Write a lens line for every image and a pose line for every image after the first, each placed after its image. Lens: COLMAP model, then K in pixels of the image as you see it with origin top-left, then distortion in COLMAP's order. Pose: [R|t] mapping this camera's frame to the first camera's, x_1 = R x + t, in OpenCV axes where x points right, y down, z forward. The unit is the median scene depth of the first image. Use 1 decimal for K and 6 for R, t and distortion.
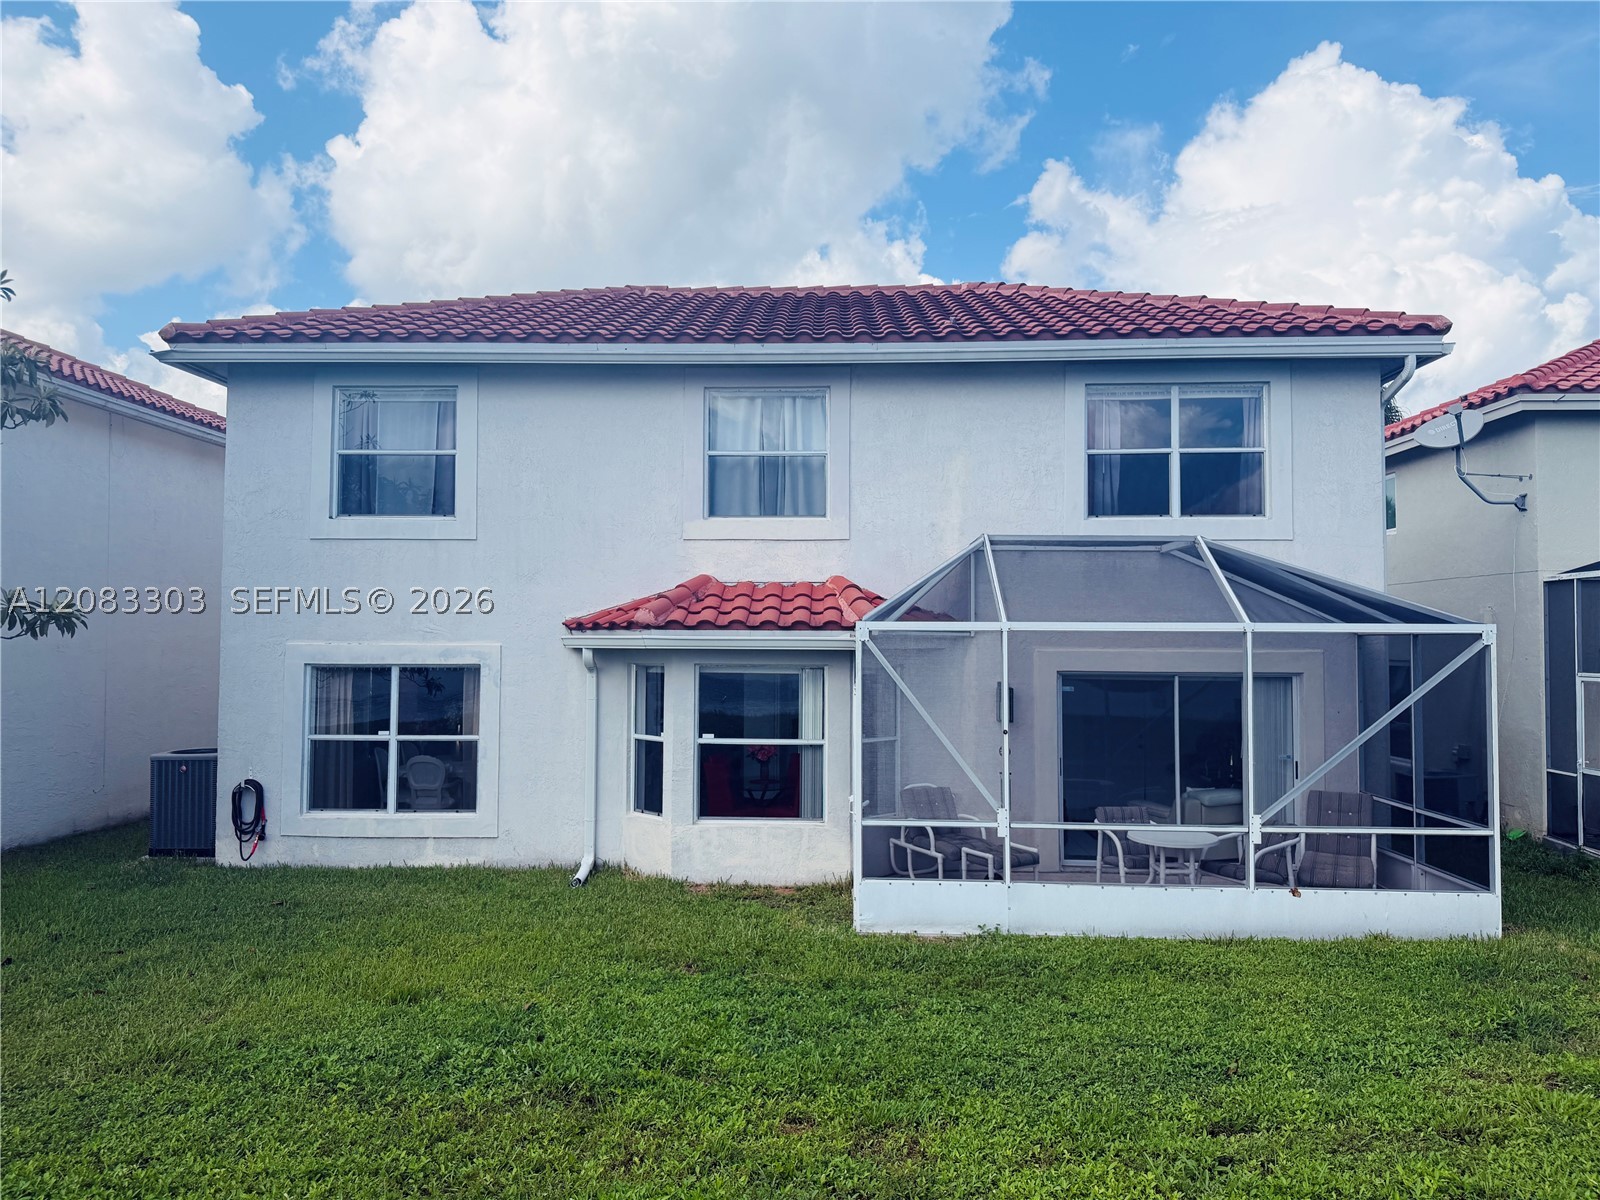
lens RADIAL K [[1115.2, 0, 794.6], [0, 1115.2, 604.2], [0, 0, 1]] dist [0.057601, -0.011985]
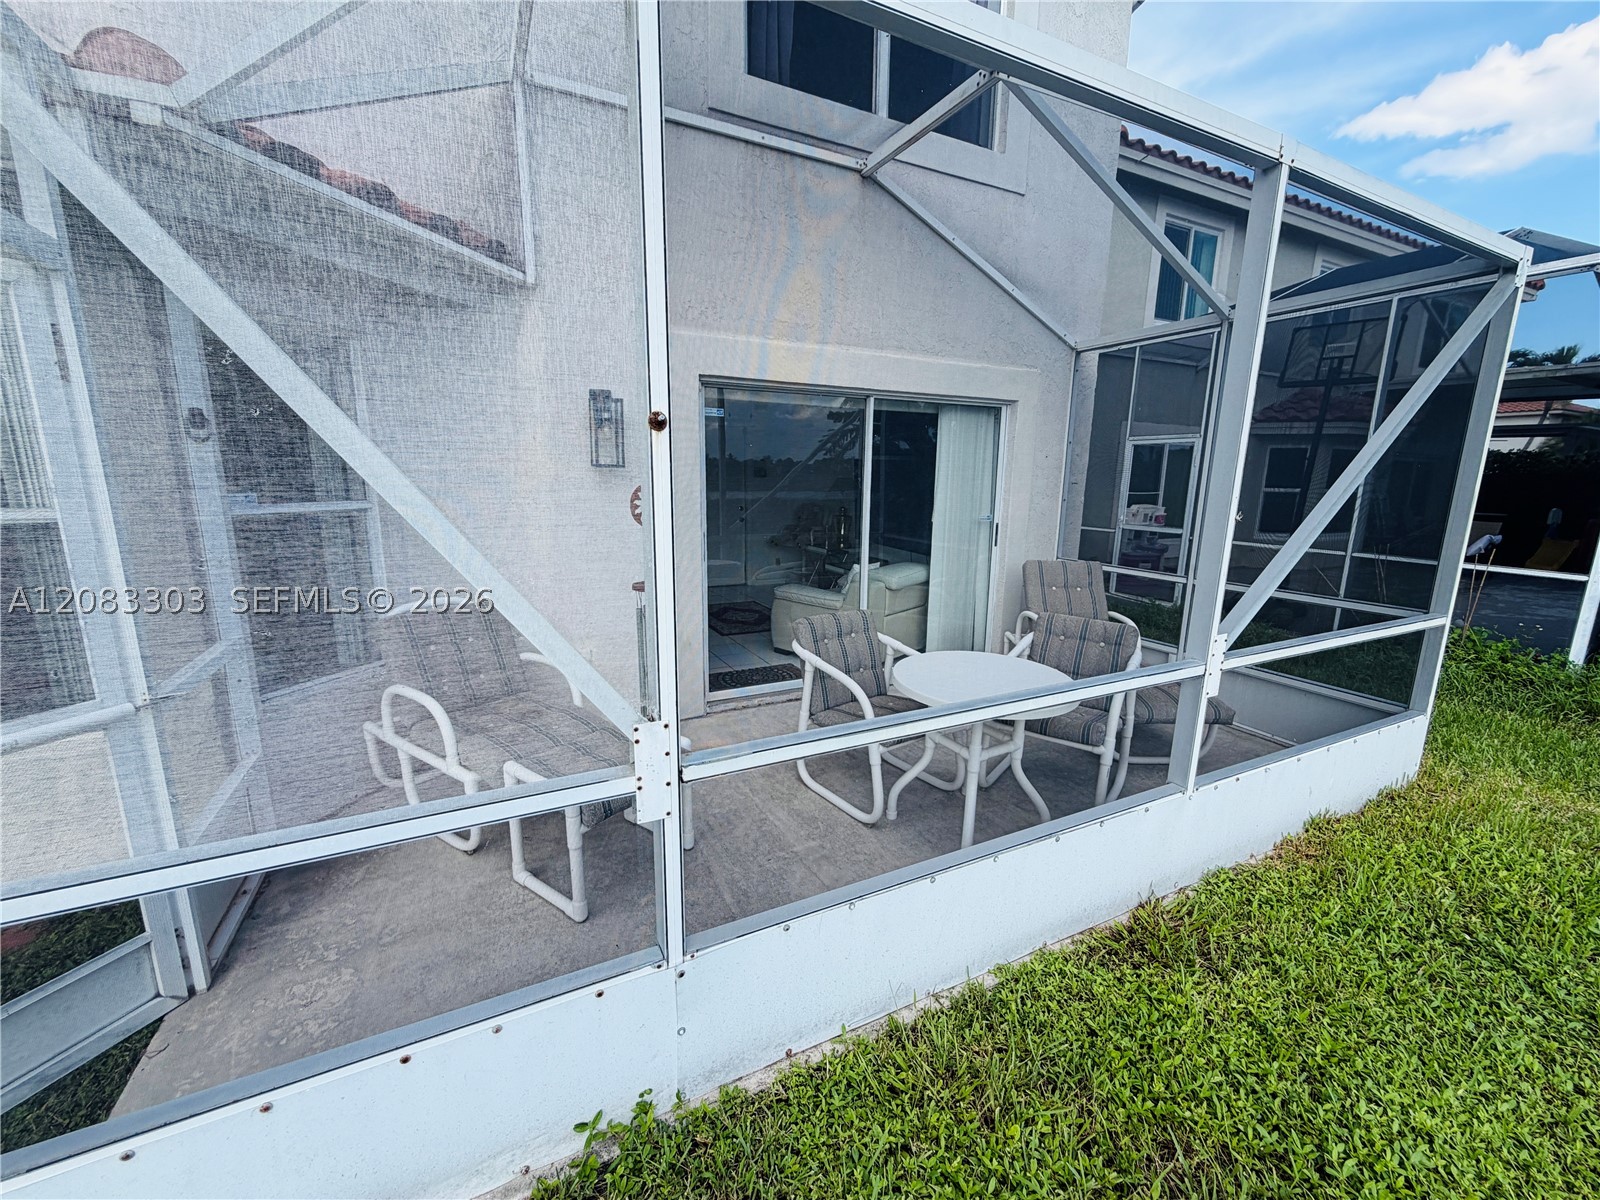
lens RADIAL K [[637.9, 0, 790.6], [0, 637.9, 604.3], [0, 0, 1]] dist [-0.001685, -0.000588]
pose [[0.876422, -0.089977, 0.473063, 0.125032], [-0.024527, 0.972772, 0.230462, 0.103833], [-0.480919, -0.213585, 0.850352, 0.740906]]
